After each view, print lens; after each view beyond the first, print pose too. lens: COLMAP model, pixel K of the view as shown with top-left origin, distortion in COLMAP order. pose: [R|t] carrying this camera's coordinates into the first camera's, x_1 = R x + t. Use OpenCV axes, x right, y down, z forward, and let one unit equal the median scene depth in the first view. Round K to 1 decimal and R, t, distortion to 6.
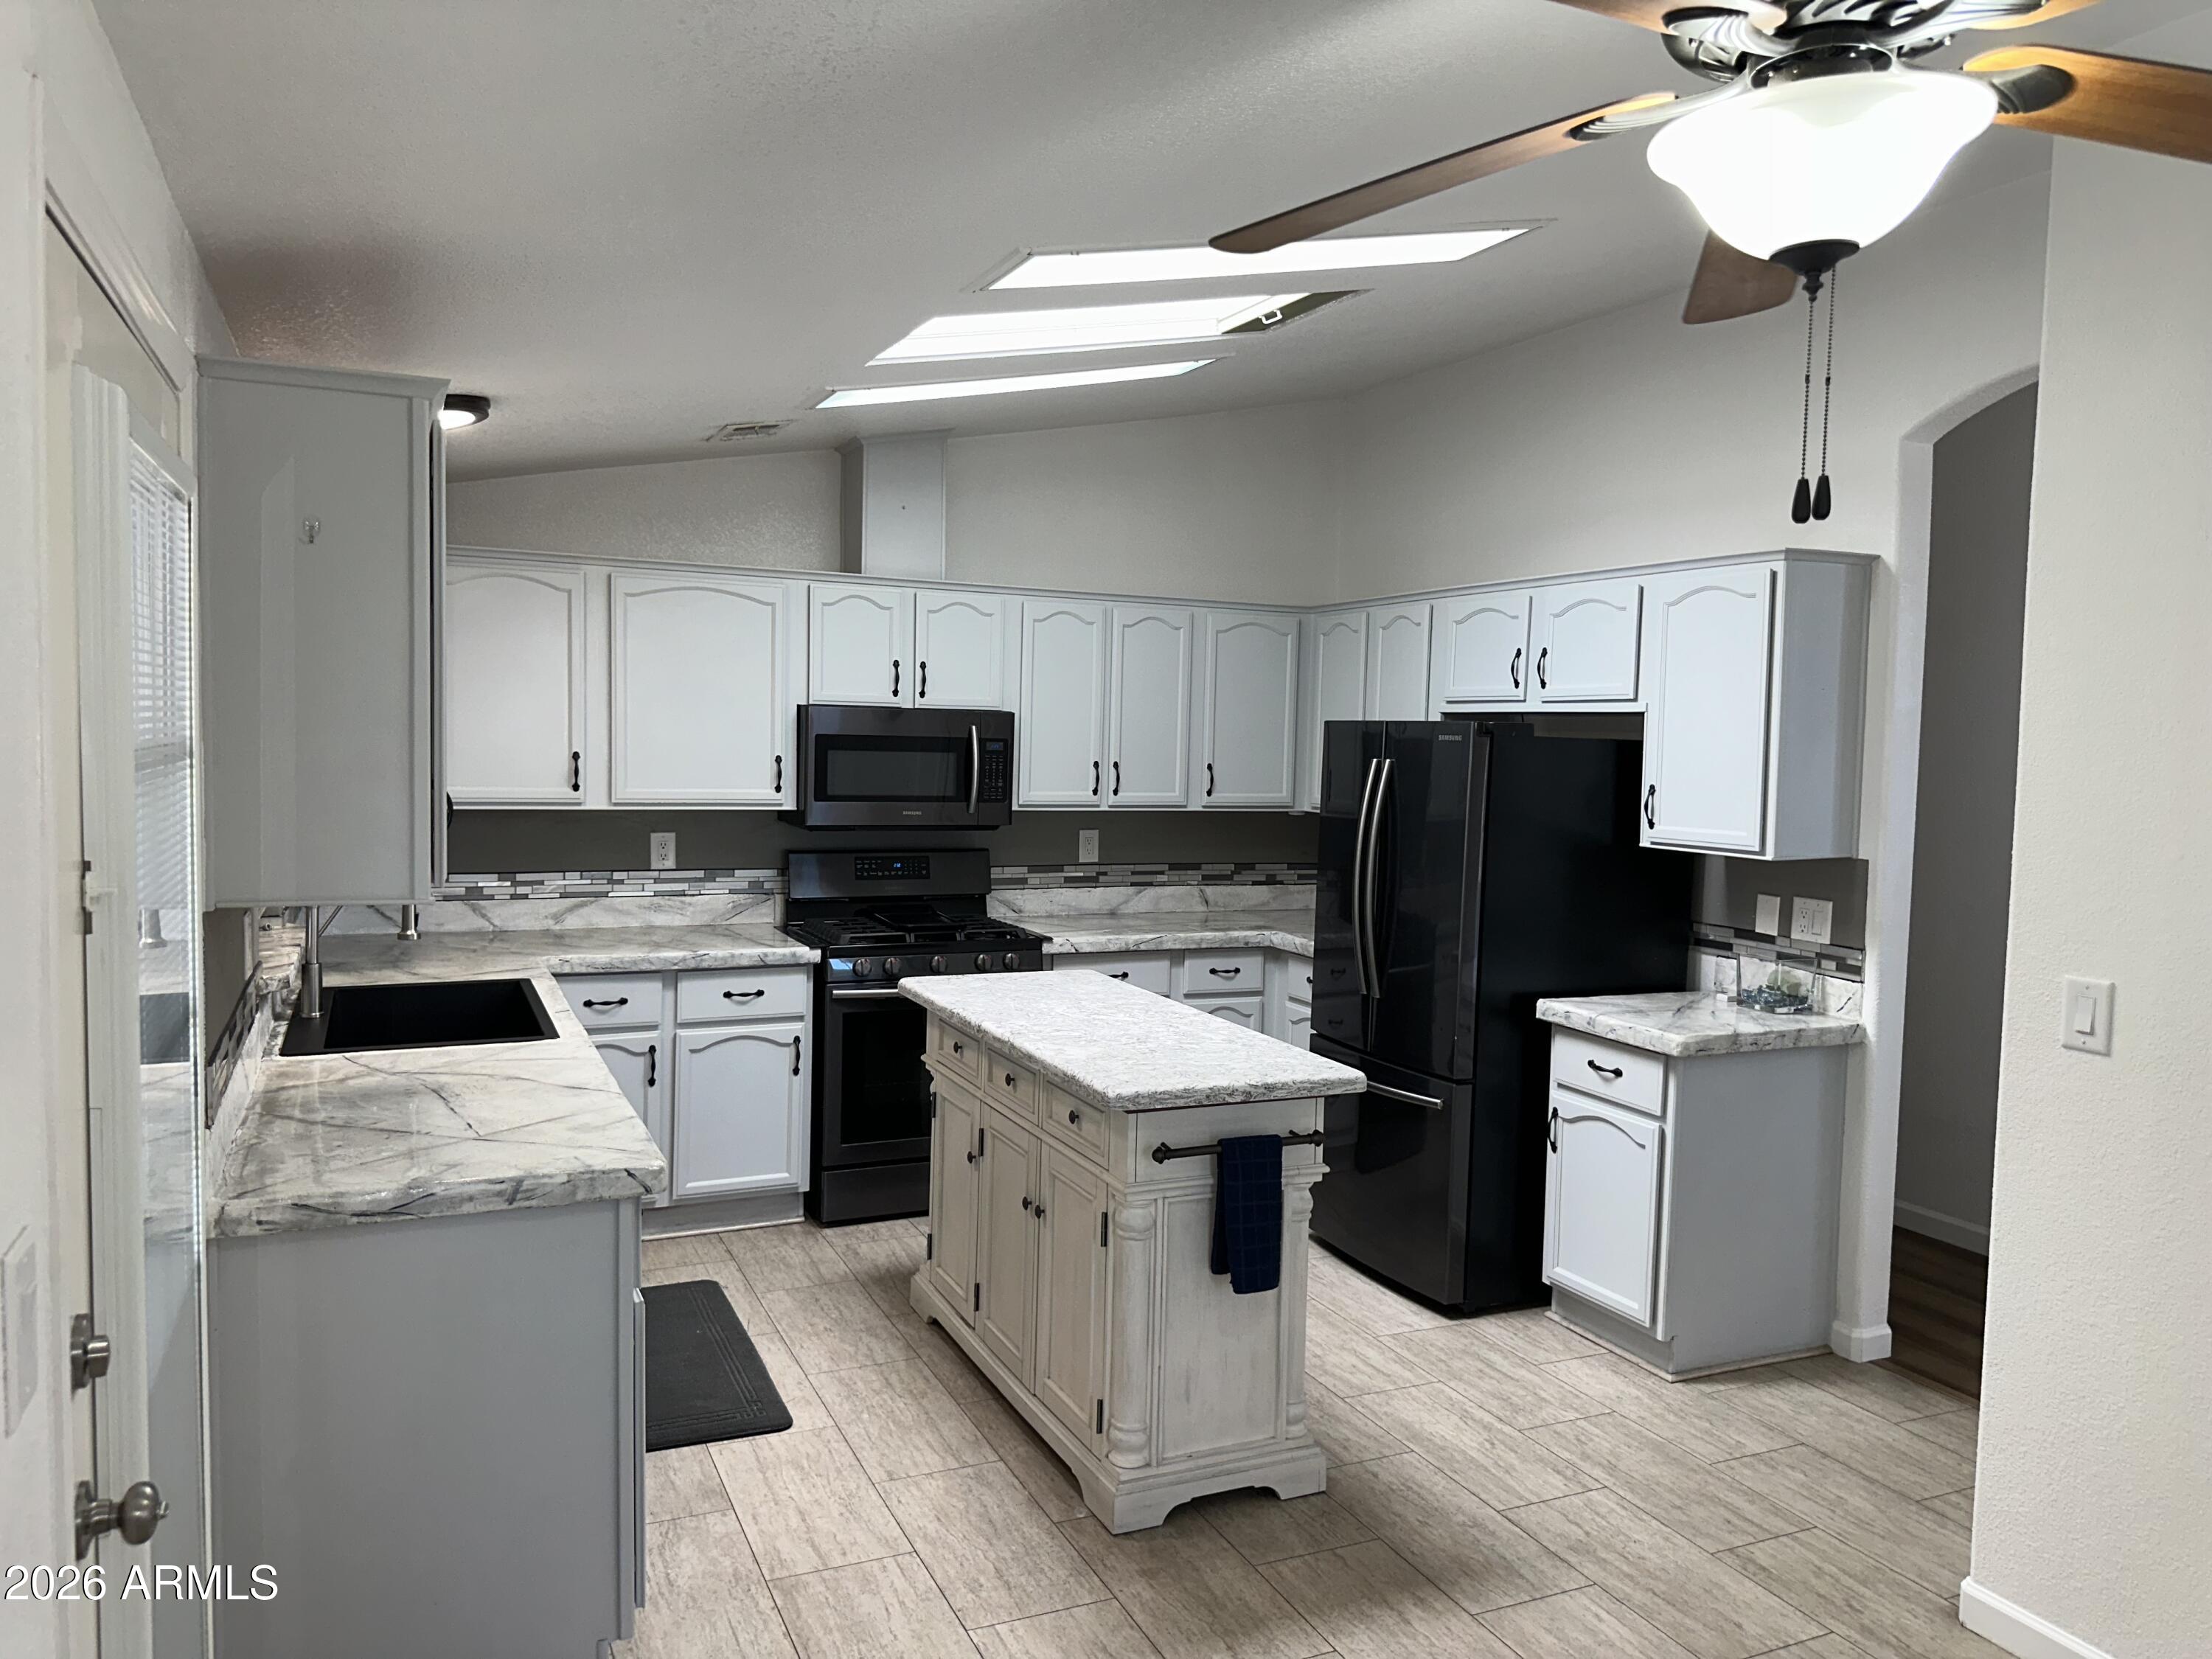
lens RADIAL K [[1561.5, 0, 1096.3], [0, 1561.5, 837.9], [0, 0, 1]] dist [0.194821, -0.383001]
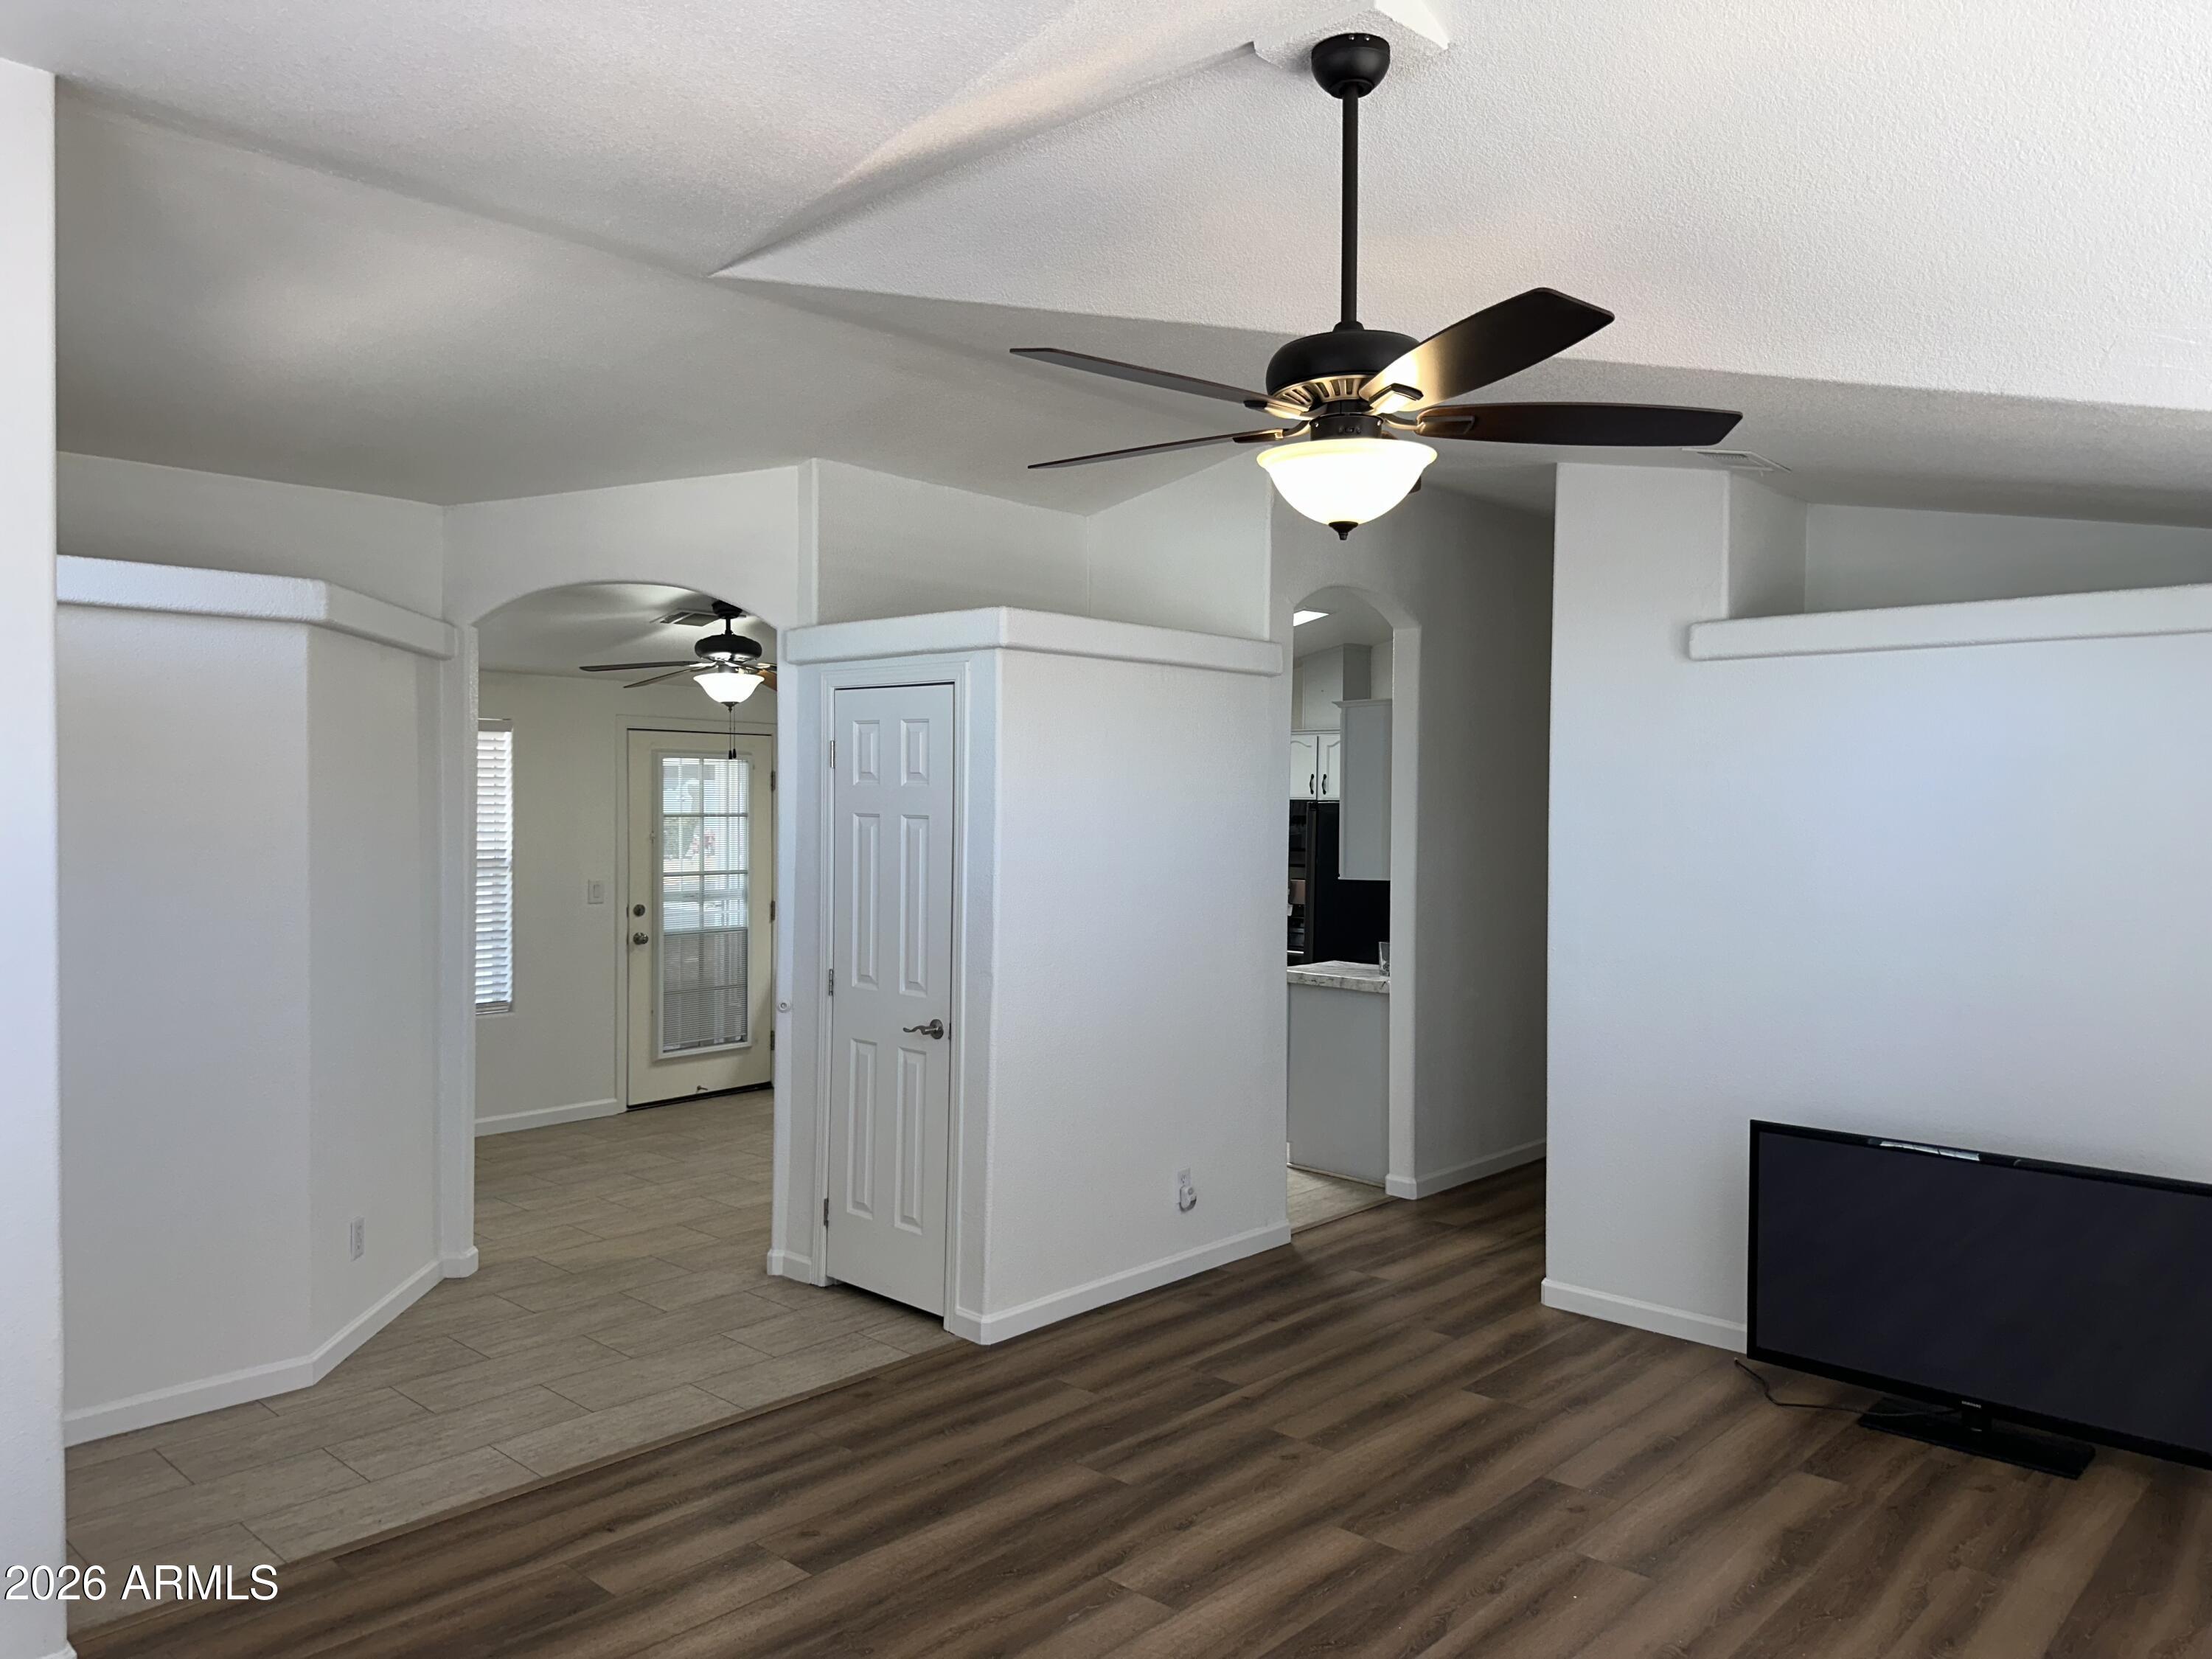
lens RADIAL K [[1604.4, 0, 1106.0], [0, 1604.4, 829.5], [0, 0, 1]] dist [-0.003615, -0.005134]
pose [[0.393288, -0.002146, -0.919413, 1.540825], [-0.062677, 0.997608, -0.029139, 0.021417], [0.917277, 0.069086, 0.392213, 0.055146]]
